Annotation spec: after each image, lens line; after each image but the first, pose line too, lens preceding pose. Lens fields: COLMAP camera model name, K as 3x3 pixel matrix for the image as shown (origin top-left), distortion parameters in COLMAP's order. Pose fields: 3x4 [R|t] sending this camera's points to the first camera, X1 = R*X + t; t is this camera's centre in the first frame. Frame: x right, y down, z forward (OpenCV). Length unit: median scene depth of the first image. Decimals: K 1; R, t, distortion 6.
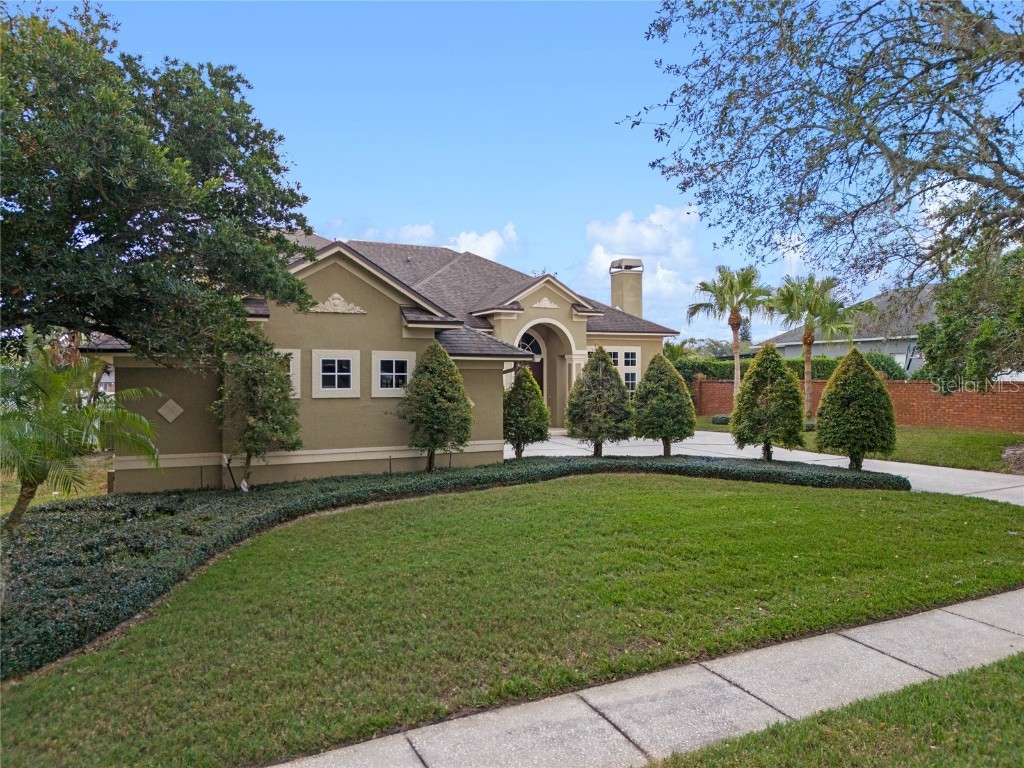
lens RADIAL K [[749.9, 0, 509.8], [0, 749.9, 383.9], [0, 0, 1]] dist [0.076030, -0.076112]
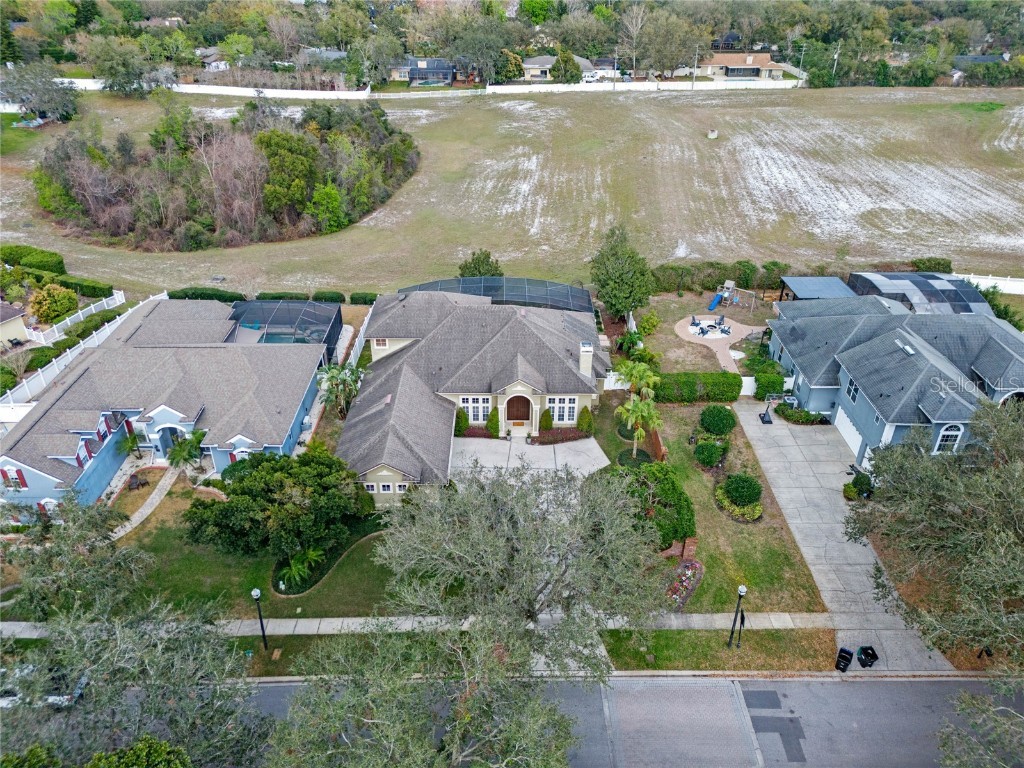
lens RADIAL K [[749.9, 0, 509.8], [0, 749.9, 383.9], [0, 0, 1]] dist [0.076030, -0.076112]
pose [[0.905005, 0.226370, -0.360169, 1.514093], [-0.011862, 0.859759, 0.510562, -2.313343], [0.425235, -0.457789, 0.780772, -1.380172]]
